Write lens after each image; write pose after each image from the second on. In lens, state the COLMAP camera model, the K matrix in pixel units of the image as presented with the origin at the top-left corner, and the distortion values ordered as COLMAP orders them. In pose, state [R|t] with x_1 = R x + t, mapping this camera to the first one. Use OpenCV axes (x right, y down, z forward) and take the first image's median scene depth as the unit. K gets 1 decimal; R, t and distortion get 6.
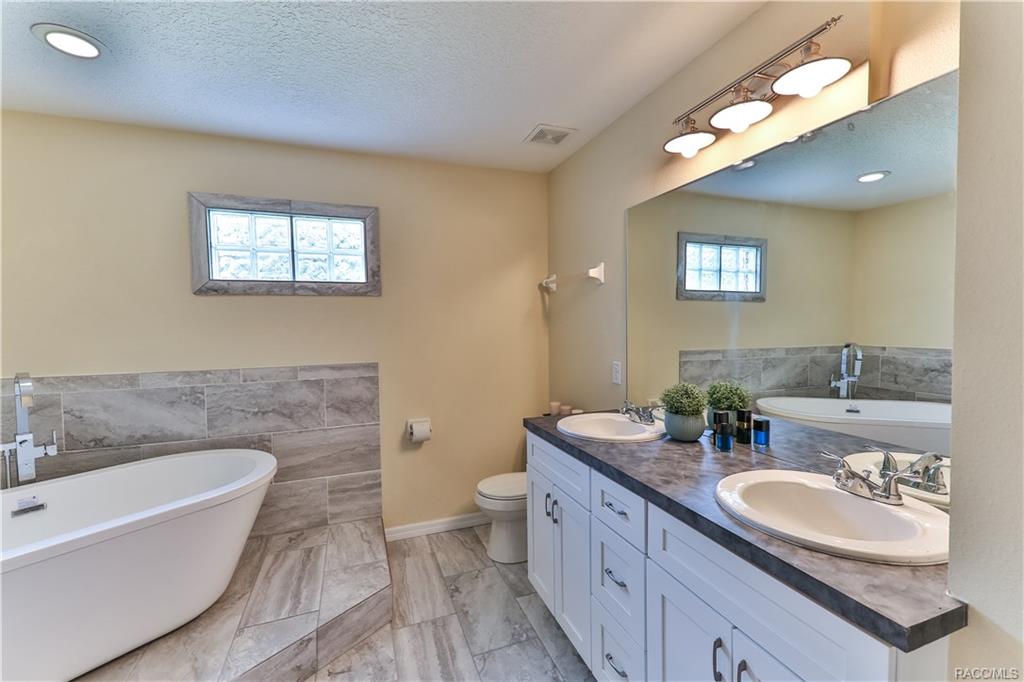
lens RADIAL K [[415.0, 0, 500.6], [0, 415.0, 338.1], [0, 0, 1]] dist [0.010554, -0.004272]
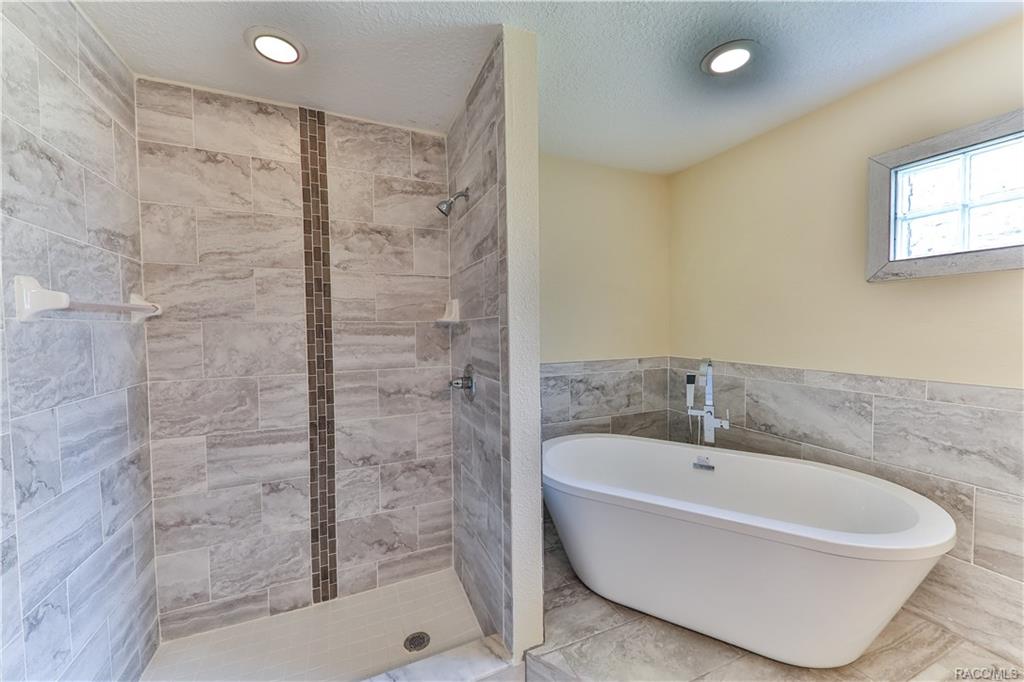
lens RADIAL K [[390.3, 0, 511.7], [0, 390.3, 339.3], [0, 0, 1]] dist [-0.001543, -0.000878]
pose [[0.074063, 0.050558, -0.995971, -0.012453], [-0.023621, 0.998523, 0.048931, -0.011668], [0.996974, 0.019902, 0.075147, 0.210082]]
